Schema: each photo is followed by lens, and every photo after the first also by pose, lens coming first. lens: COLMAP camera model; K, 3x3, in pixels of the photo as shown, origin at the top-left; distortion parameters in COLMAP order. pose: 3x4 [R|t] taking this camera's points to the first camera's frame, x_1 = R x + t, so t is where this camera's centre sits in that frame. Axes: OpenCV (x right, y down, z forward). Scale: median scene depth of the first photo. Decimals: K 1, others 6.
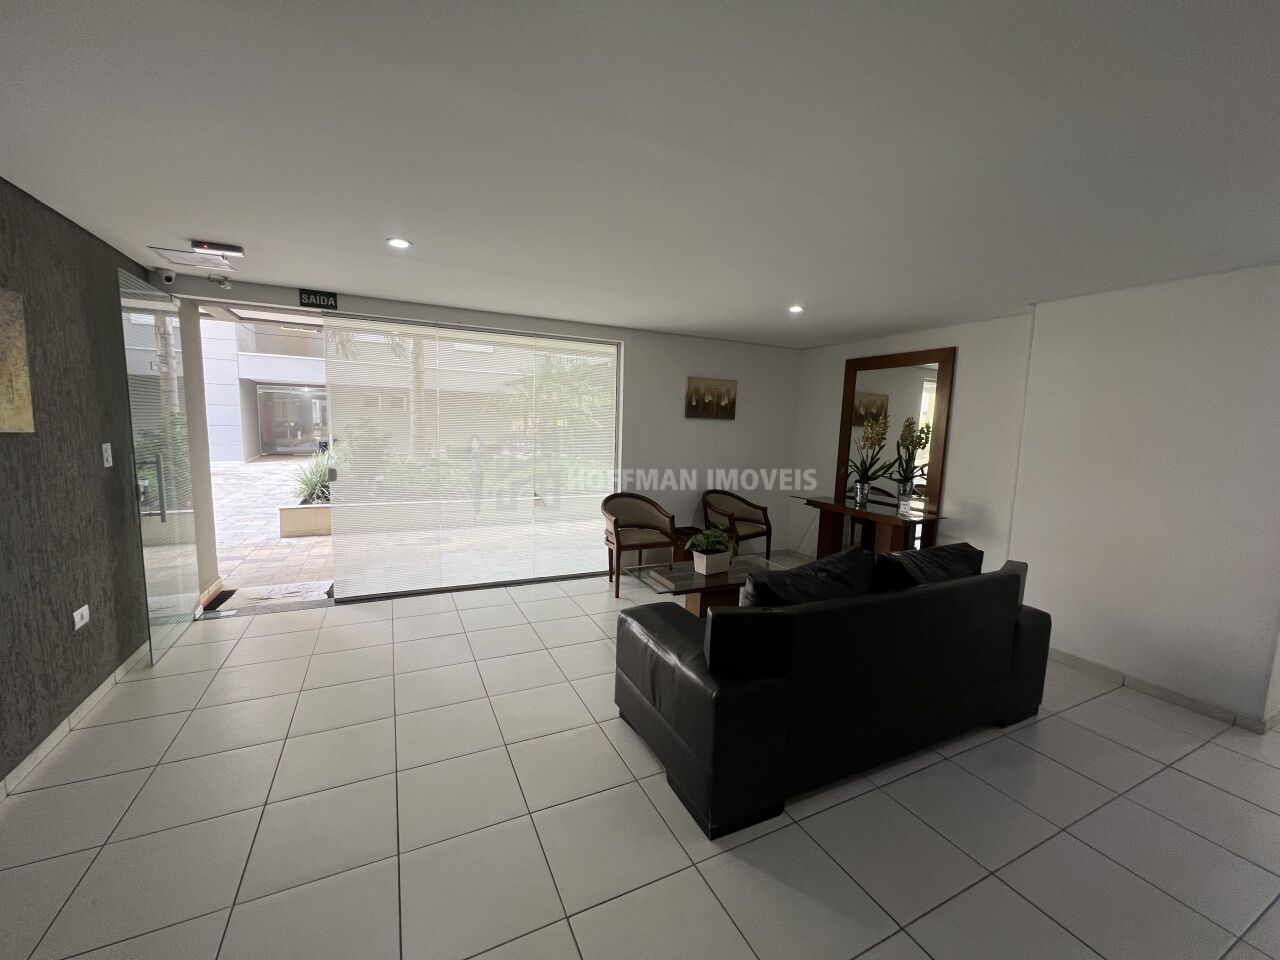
lens RADIAL K [[511.3, 0, 640.4], [0, 511.3, 482.3], [0, 0, 1]] dist [-0.001035, 0.000305]
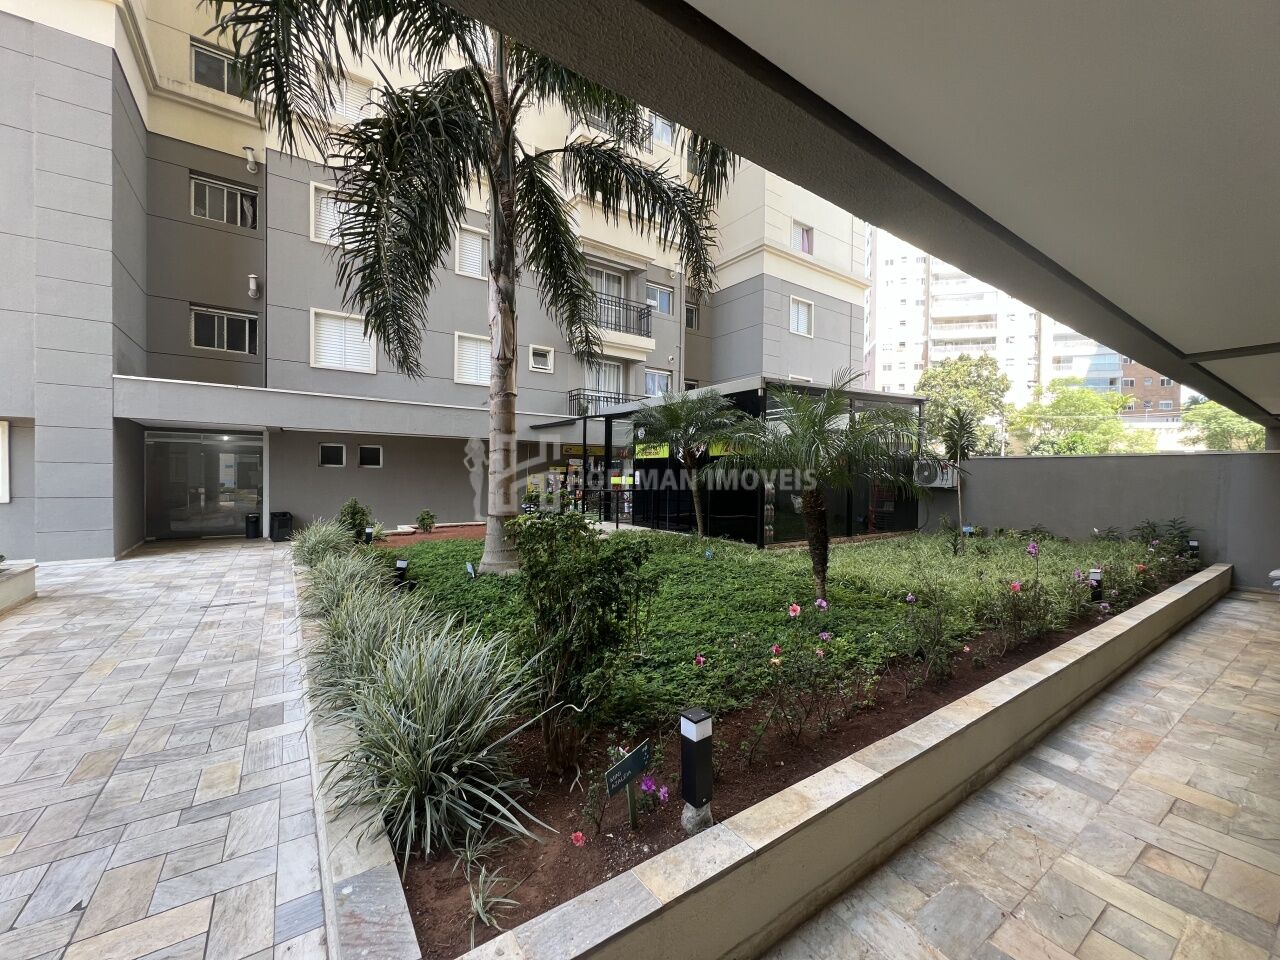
lens RADIAL K [[511.3, 0, 640.4], [0, 511.3, 482.3], [0, 0, 1]] dist [-0.001035, 0.000305]
pose [[0.989771, -0.022164, 0.140930, -0.245190], [0.035745, 0.994876, -0.094572, -0.047402], [-0.138112, 0.098643, 0.985492, 0.313292]]
